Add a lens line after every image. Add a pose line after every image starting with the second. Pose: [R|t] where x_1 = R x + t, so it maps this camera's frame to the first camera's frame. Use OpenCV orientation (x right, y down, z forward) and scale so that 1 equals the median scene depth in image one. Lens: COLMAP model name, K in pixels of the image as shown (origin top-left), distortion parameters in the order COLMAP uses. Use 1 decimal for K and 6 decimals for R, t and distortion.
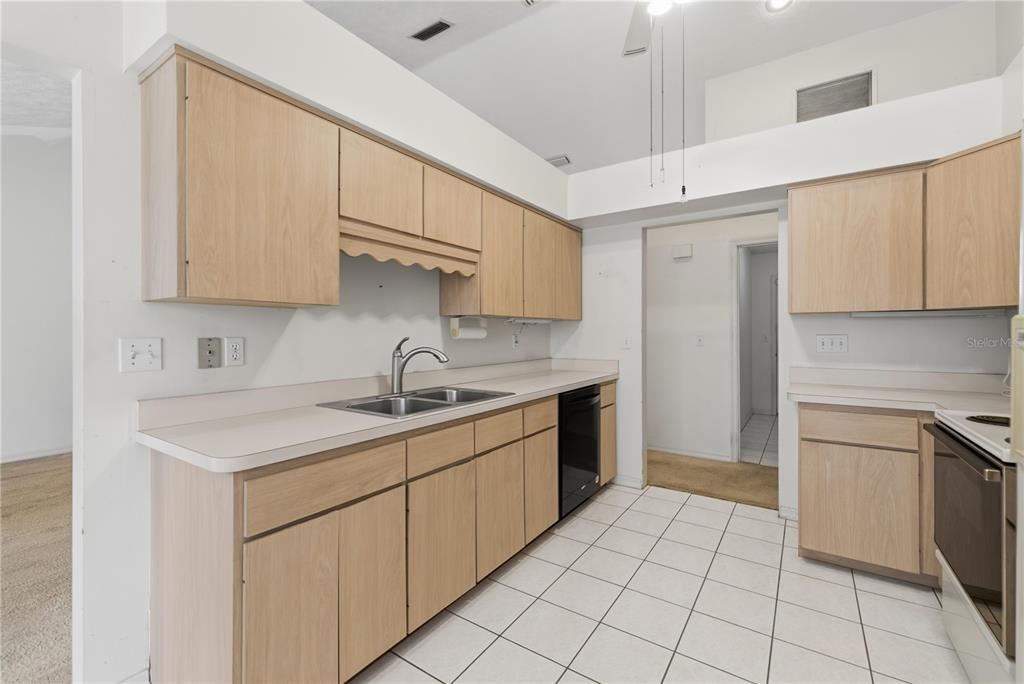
lens RADIAL K [[431.4, 0, 511.3], [0, 431.4, 332.0], [0, 0, 1]] dist [0.002553, 0.000799]
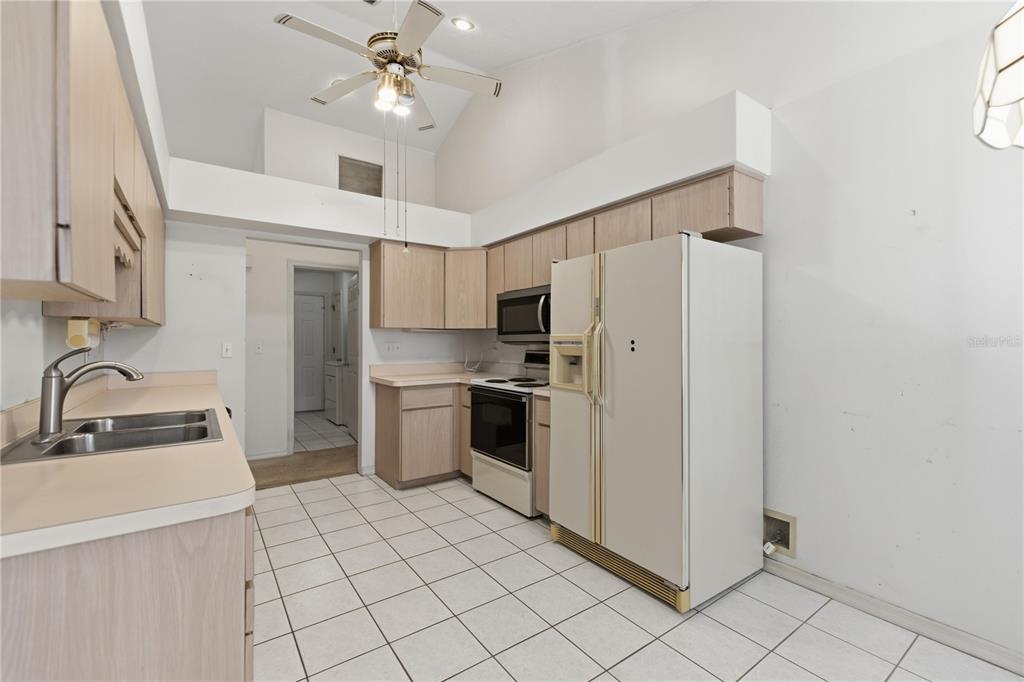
lens RADIAL K [[431.4, 0, 505.3], [0, 431.4, 336.6], [0, 0, 1]] dist [0.002553, 0.000799]
pose [[0.359986, 0.010430, 0.932899, -0.533082], [-0.002925, 0.999945, -0.010051, -0.000485], [-0.932953, 0.000889, 0.359997, 0.092889]]
